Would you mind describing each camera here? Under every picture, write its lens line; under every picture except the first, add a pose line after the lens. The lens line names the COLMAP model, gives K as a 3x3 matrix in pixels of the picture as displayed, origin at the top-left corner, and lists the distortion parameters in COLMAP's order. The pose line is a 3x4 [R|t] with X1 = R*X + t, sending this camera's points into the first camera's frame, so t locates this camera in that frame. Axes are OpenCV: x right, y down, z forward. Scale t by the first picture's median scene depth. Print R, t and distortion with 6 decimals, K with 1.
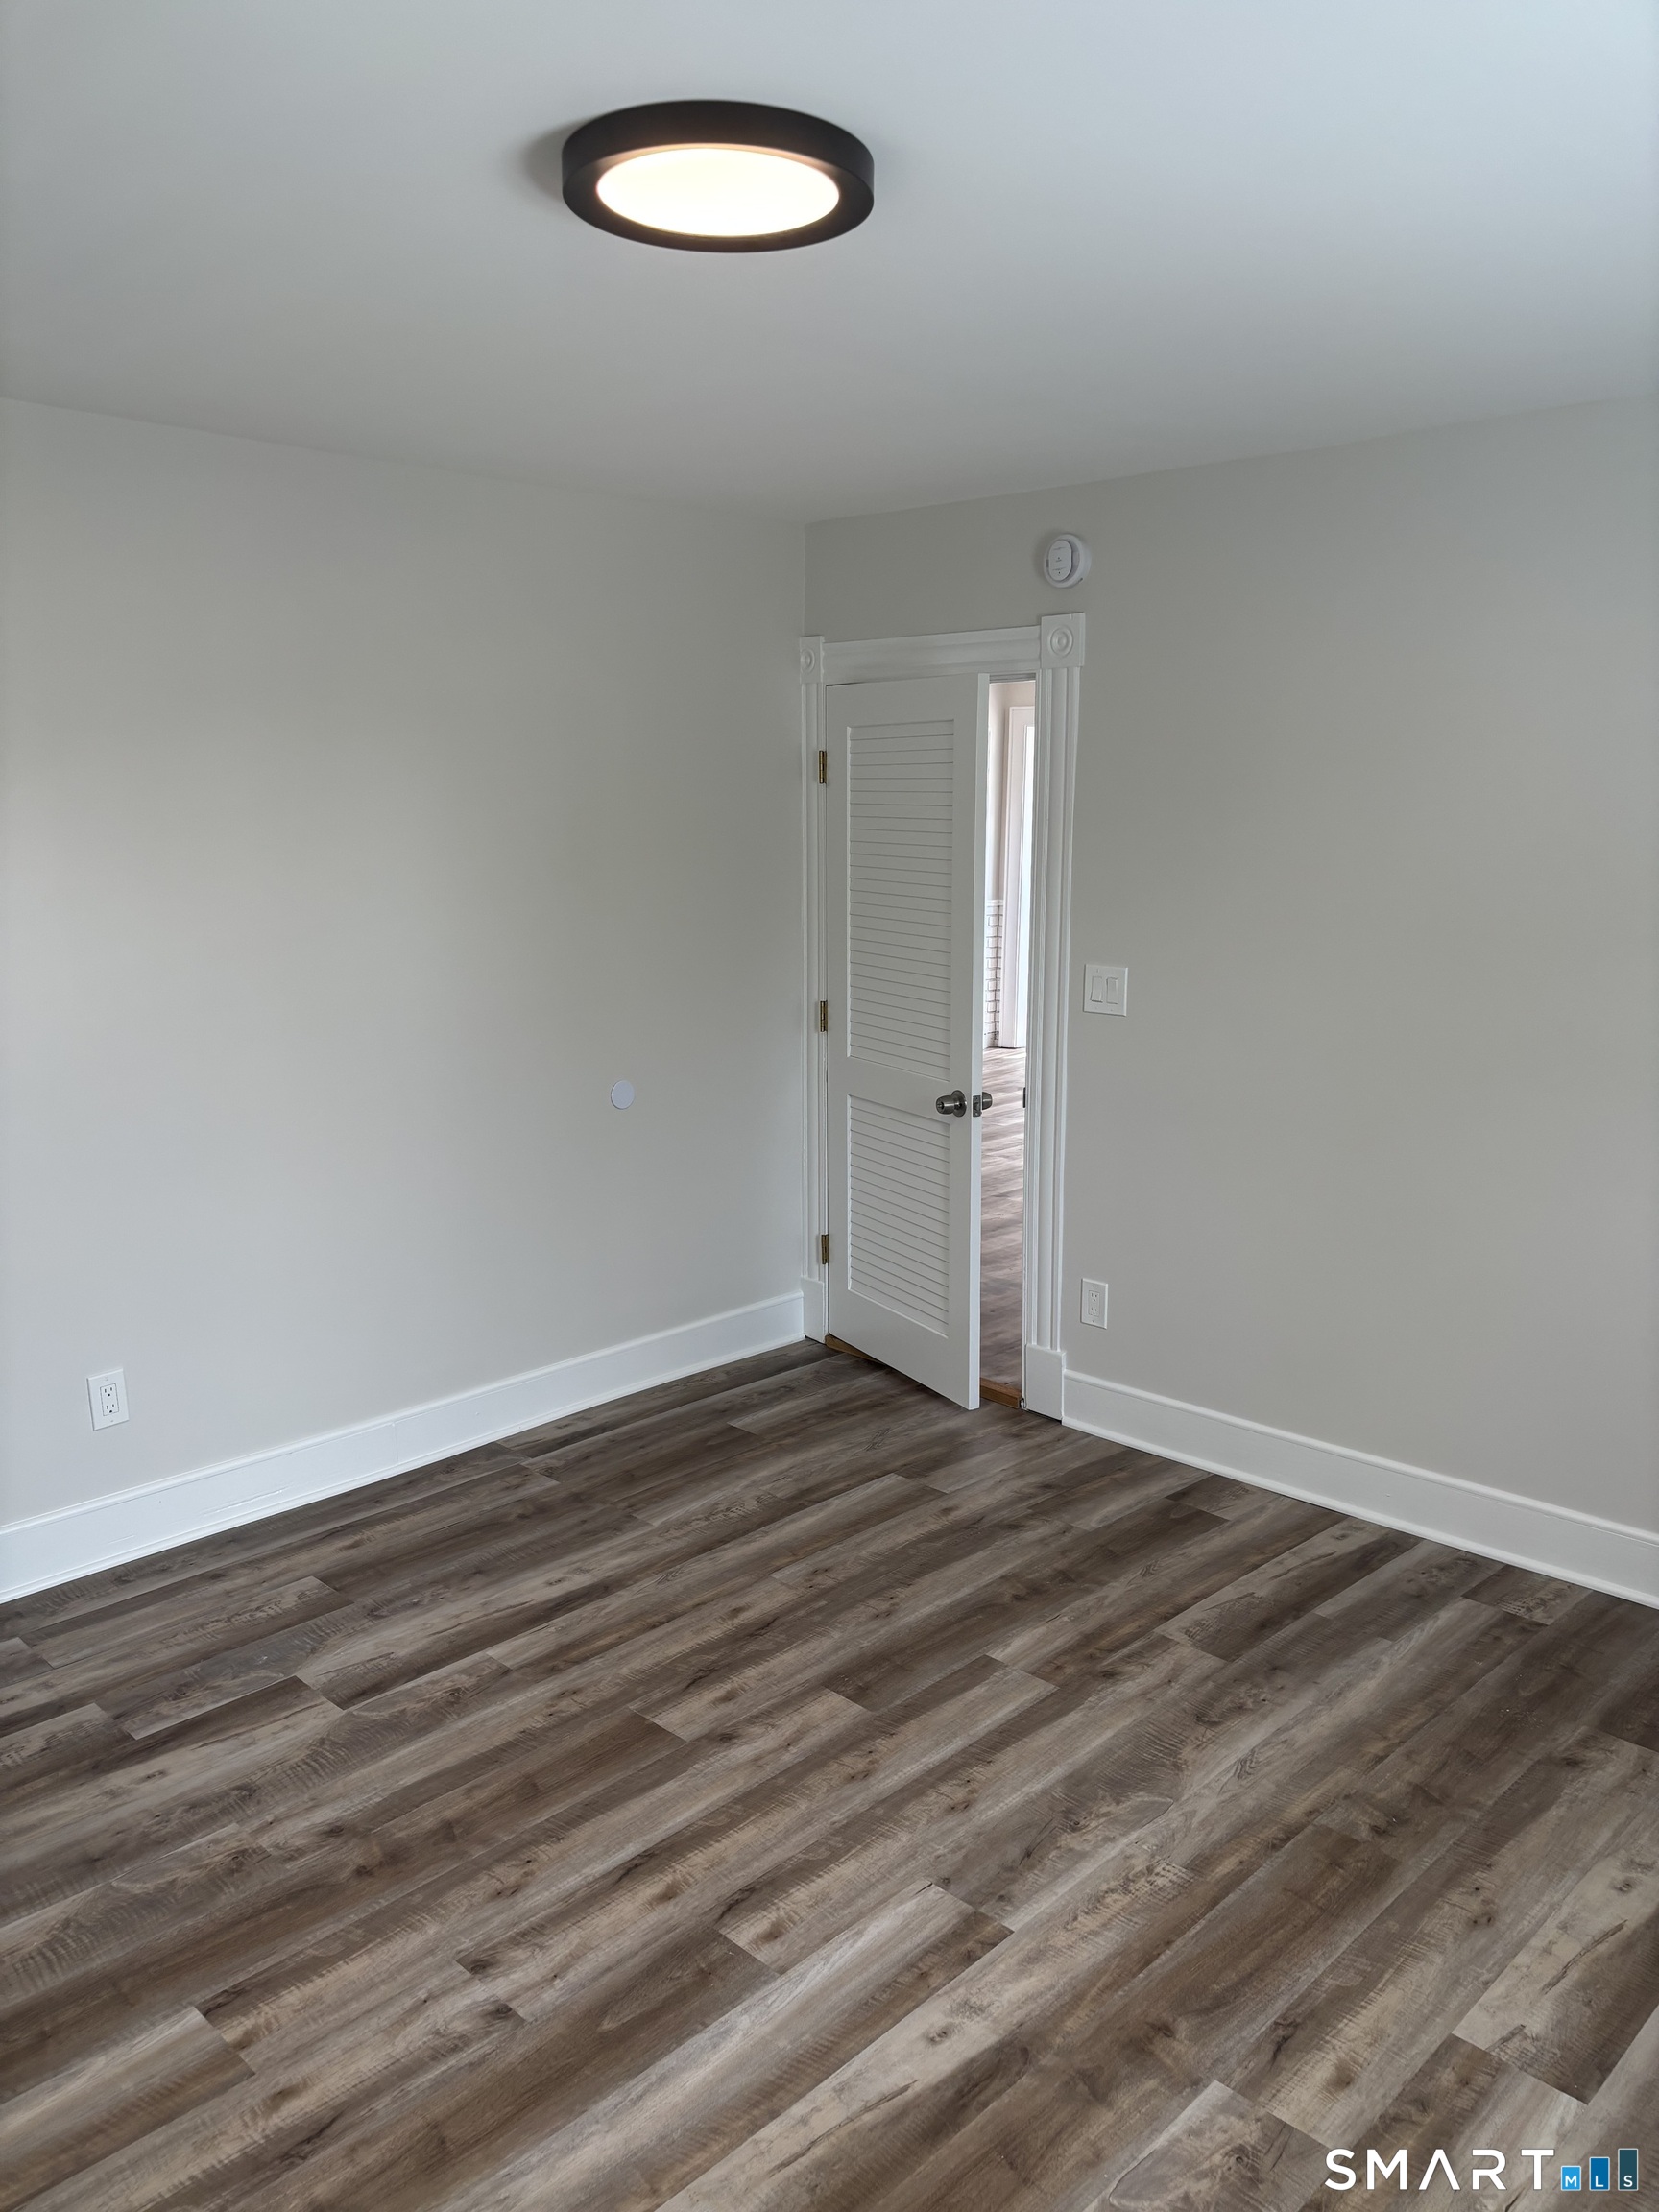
lens RADIAL K [[1667.1, 0, 829.0], [0, 1667.1, 1107.8], [0, 0, 1]] dist [0.046199, -0.052438]
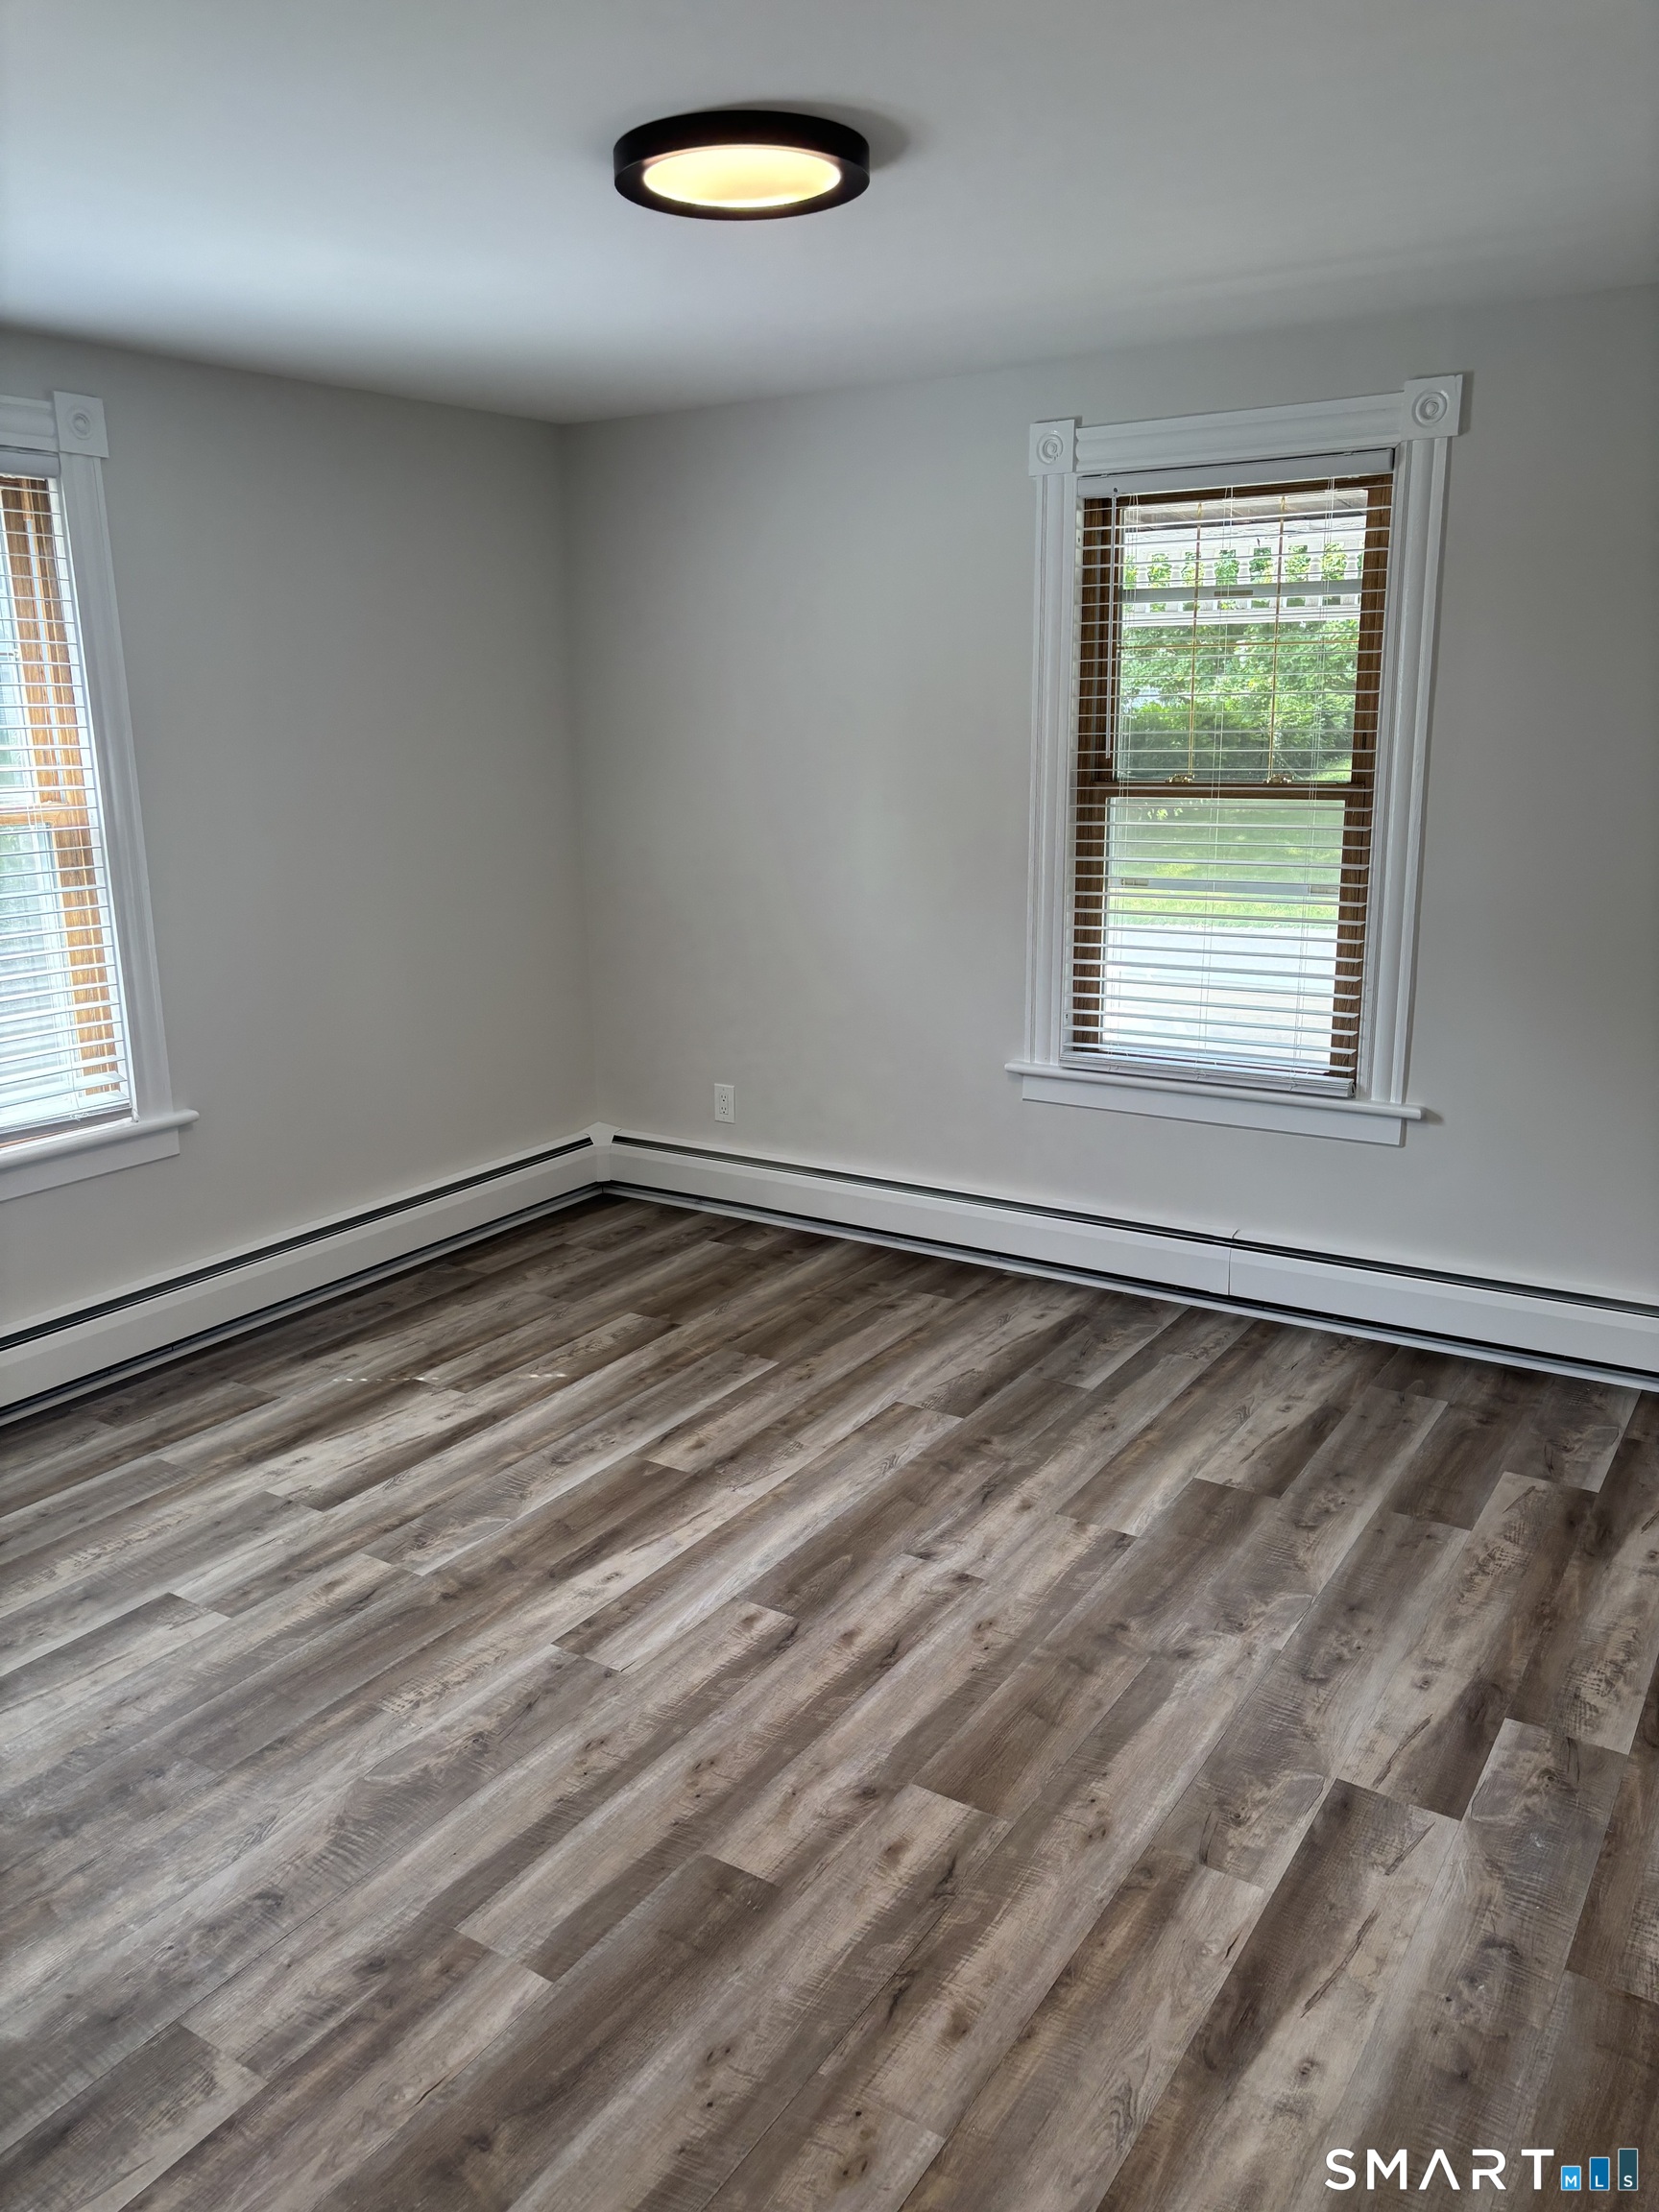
lens RADIAL K [[1667.1, 0, 827.1], [0, 1667.1, 1093.8], [0, 0, 1]] dist [0.046199, -0.052438]
pose [[-0.979236, 0.063535, -0.192511, 0.109184], [-0.020057, 0.914597, 0.403868, -0.317573], [0.201730, 0.399344, -0.894332, 1.741875]]
